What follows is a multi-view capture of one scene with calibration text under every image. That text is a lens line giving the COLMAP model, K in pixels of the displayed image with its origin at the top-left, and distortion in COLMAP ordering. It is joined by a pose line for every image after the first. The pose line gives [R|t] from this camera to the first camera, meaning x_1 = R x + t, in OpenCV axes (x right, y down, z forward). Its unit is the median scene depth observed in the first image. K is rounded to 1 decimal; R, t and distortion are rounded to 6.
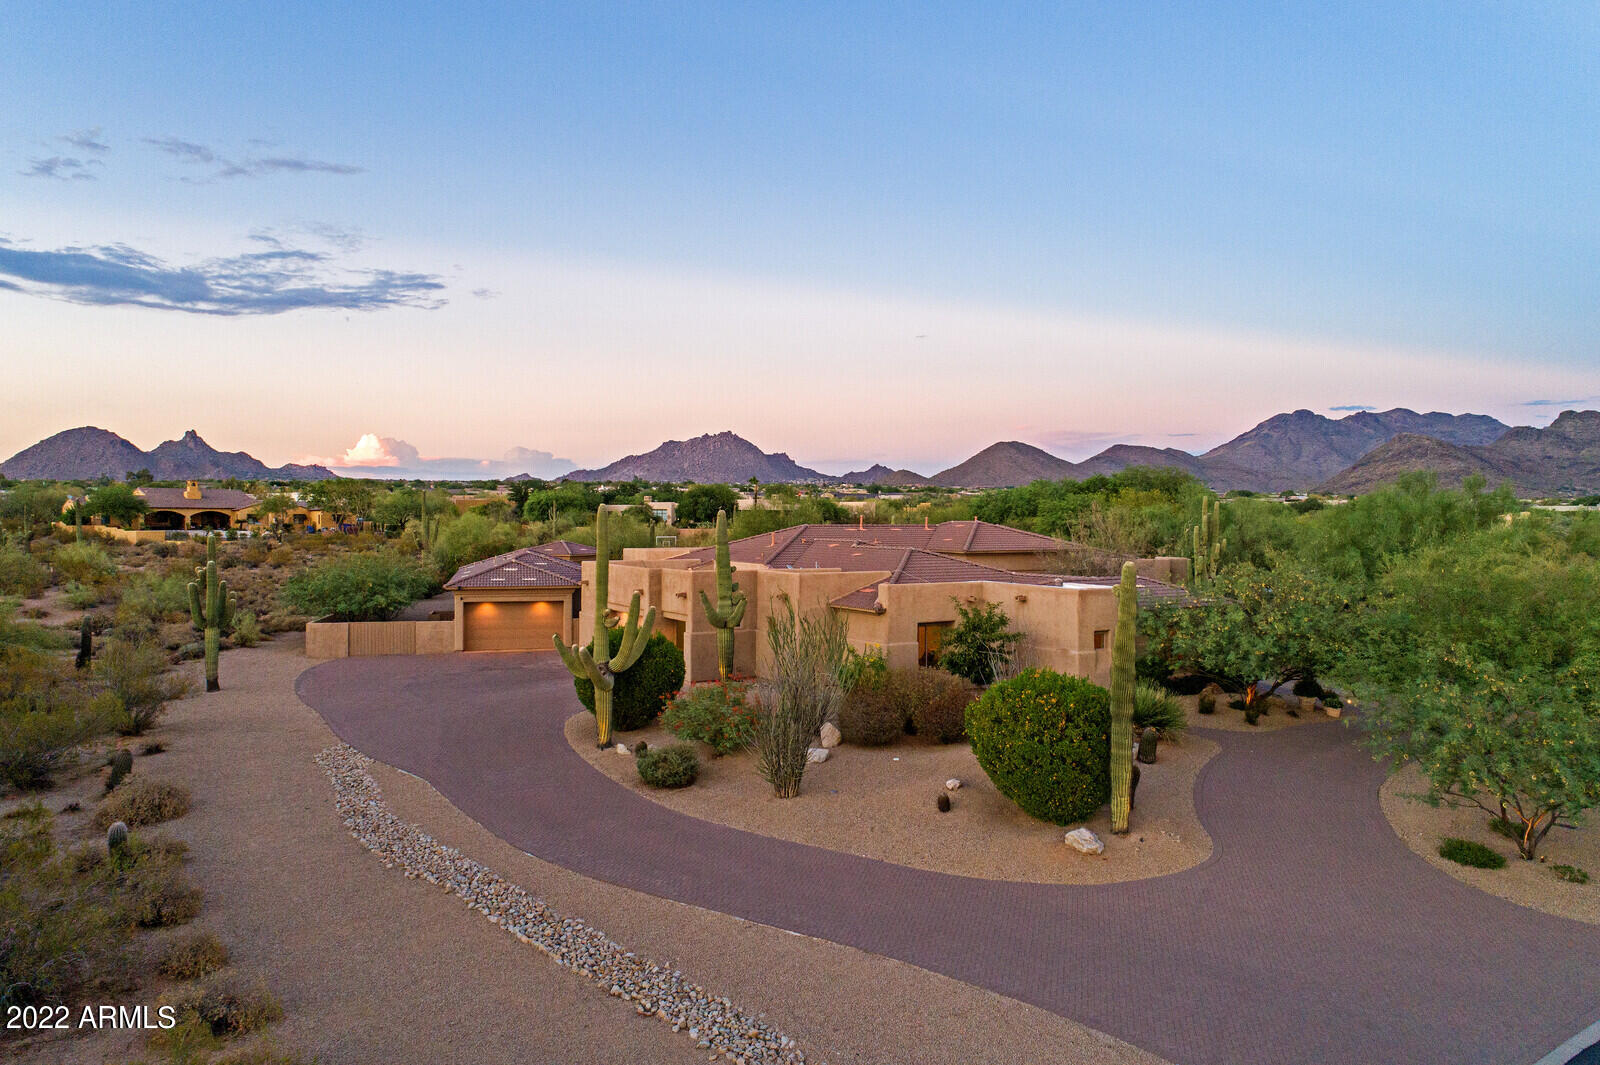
lens RADIAL K [[1058.8, 0, 796.1], [0, 1058.8, 531.5], [0, 0, 1]] dist [-0.010757, 0.008154]
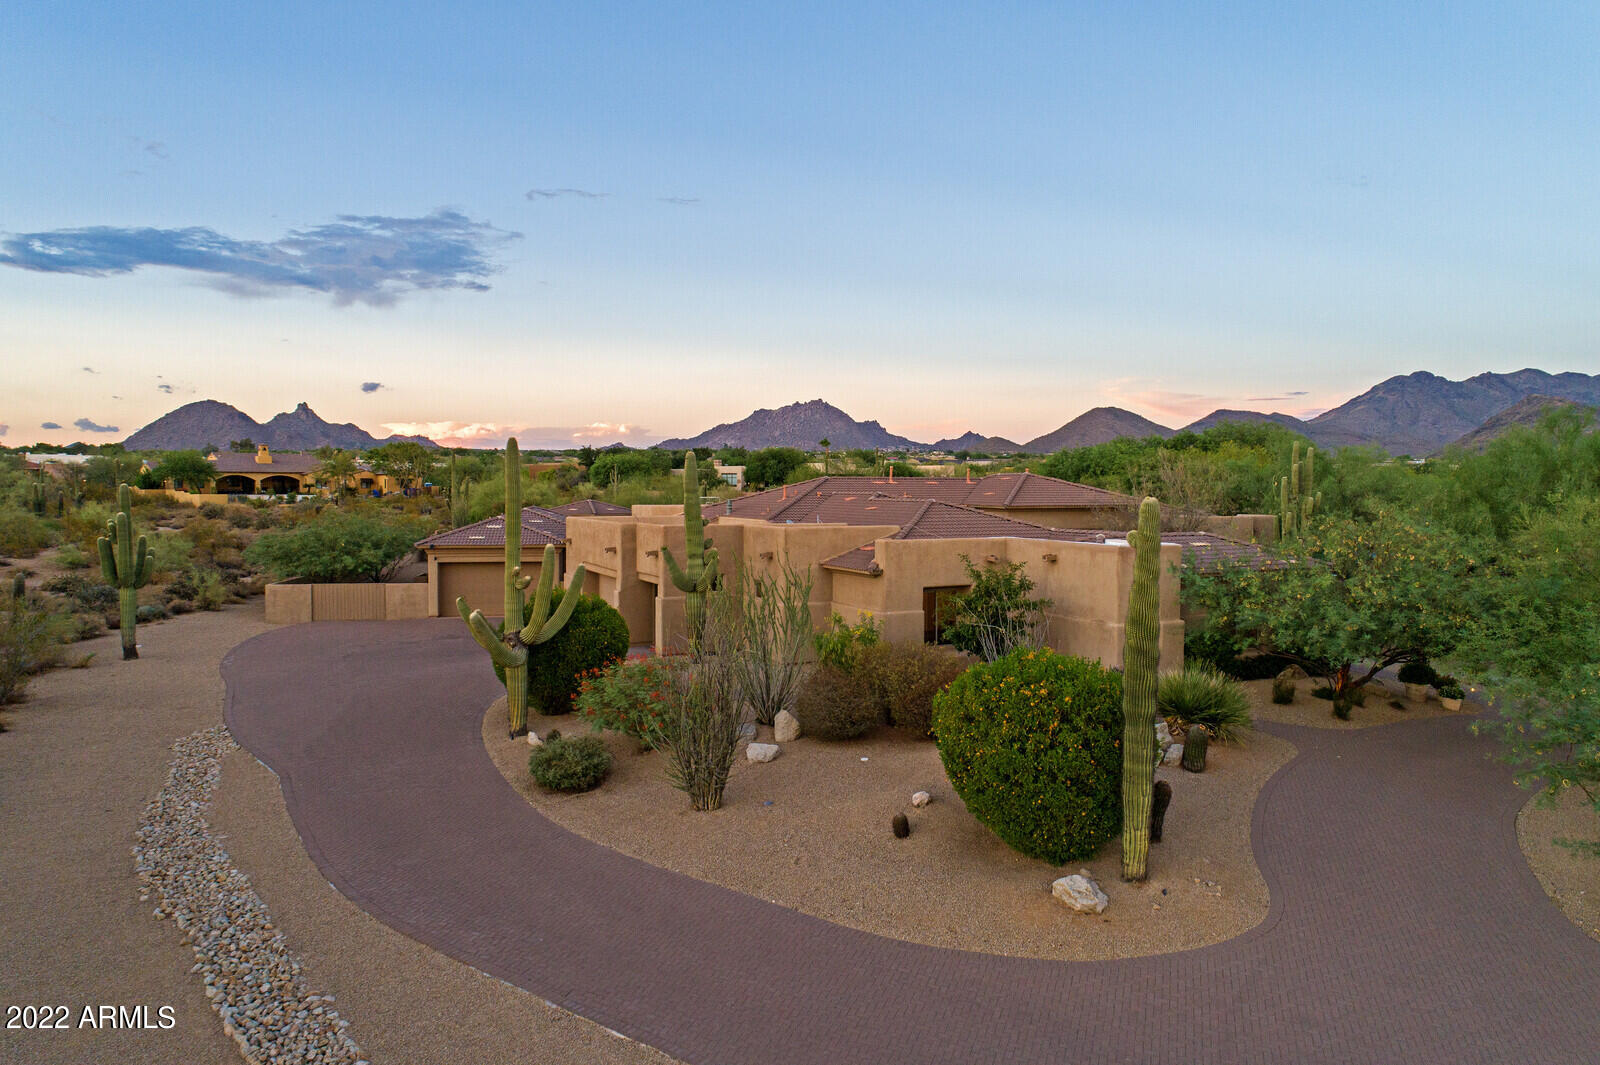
lens RADIAL K [[1058.8, 0, 796.1], [0, 1058.8, 531.5], [0, 0, 1]] dist [-0.010757, 0.008154]
pose [[0.996304, 0.001687, -0.085879, 0.091234], [0.000885, 0.999553, 0.029892, 0.019279], [0.085891, -0.029858, 0.995857, 0.182127]]
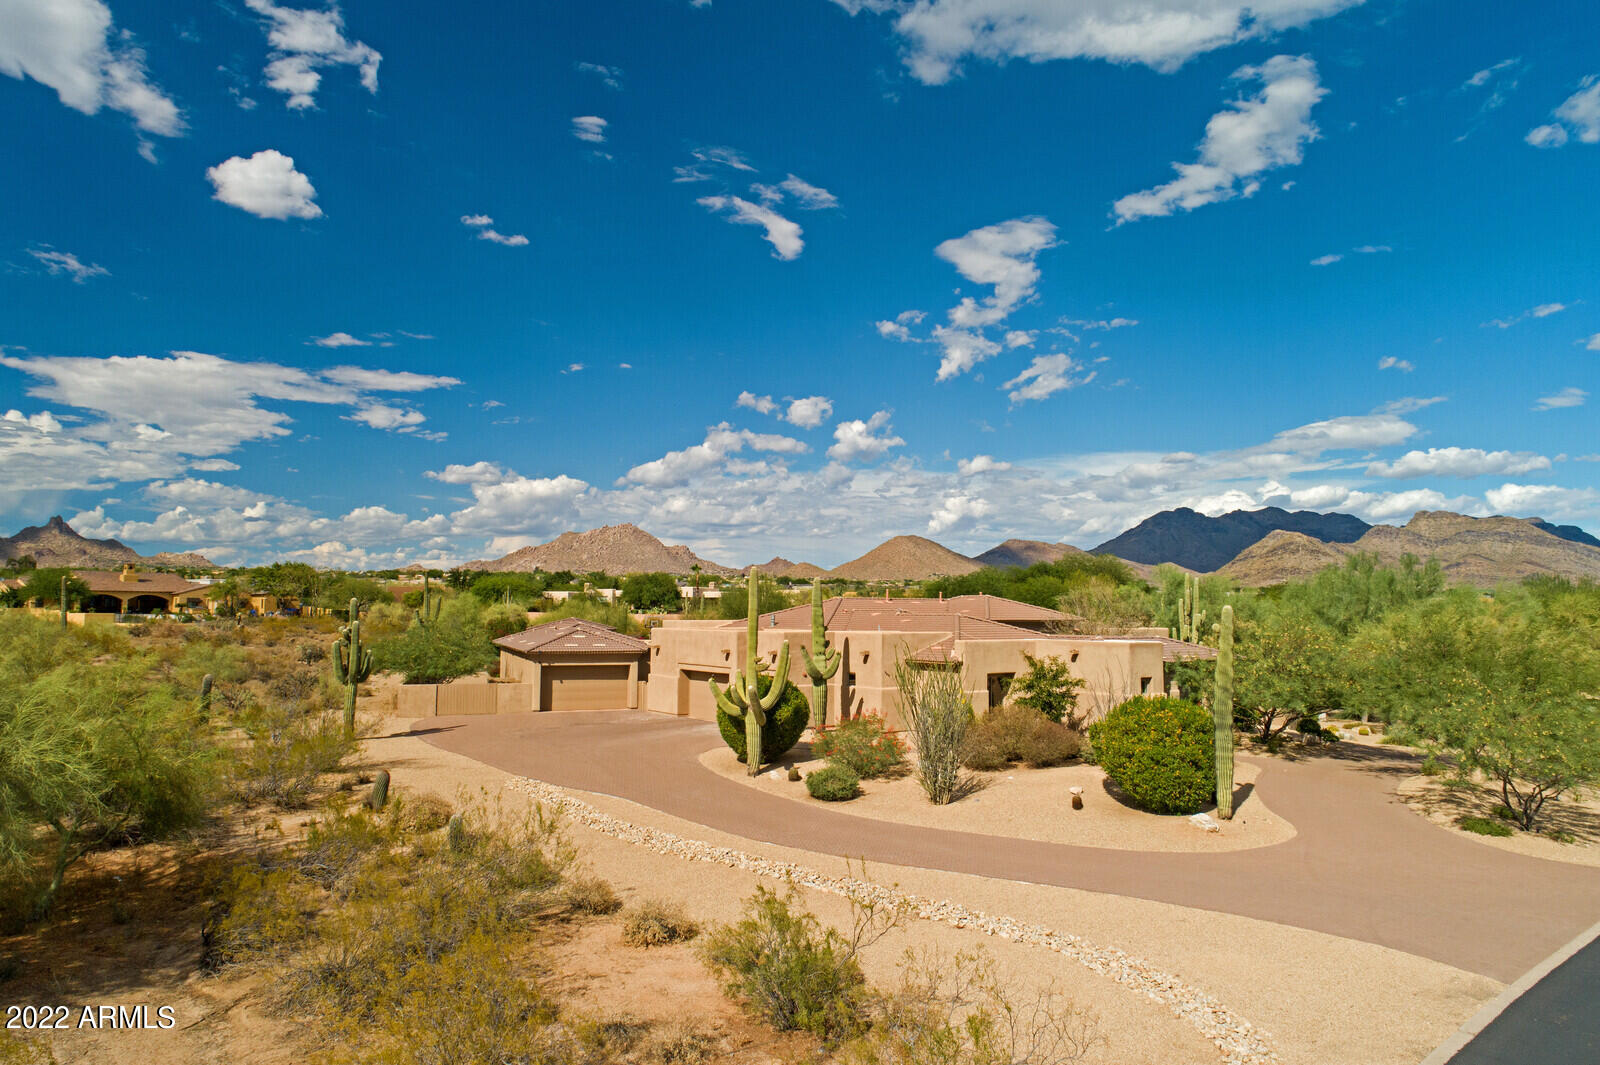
lens RADIAL K [[1058.8, 0, 796.1], [0, 1058.8, 531.5], [0, 0, 1]] dist [-0.010757, 0.008154]
pose [[0.995504, 0.008495, 0.094341, -0.217611], [-0.000221, 0.996176, -0.087364, 0.033282], [-0.094723, 0.086950, 0.991699, -0.162122]]
